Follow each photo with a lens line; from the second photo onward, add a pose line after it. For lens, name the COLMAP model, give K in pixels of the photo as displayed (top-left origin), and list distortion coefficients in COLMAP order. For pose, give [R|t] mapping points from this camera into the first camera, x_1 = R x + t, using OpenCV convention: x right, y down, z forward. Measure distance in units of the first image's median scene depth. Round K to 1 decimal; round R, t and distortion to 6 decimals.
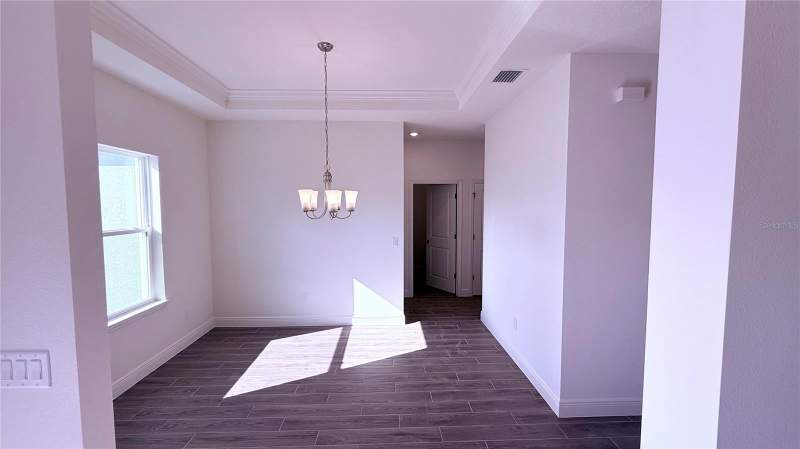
lens RADIAL K [[319.0, 0, 399.8], [0, 319.0, 224.4], [0, 0, 1]] dist [-0.000869, 0.000246]
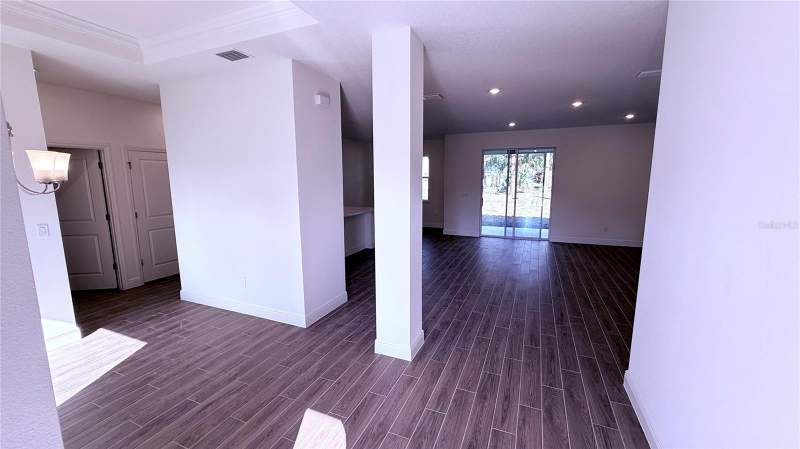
lens RADIAL K [[319.0, 0, 397.1], [0, 319.0, 224.1], [0, 0, 1]] dist [-0.000869, 0.000246]
pose [[0.432183, -0.132760, 0.891960, -0.337089], [0.060413, 0.991144, 0.118251, 0.007015], [-0.899760, 0.002780, 0.436376, 0.017109]]
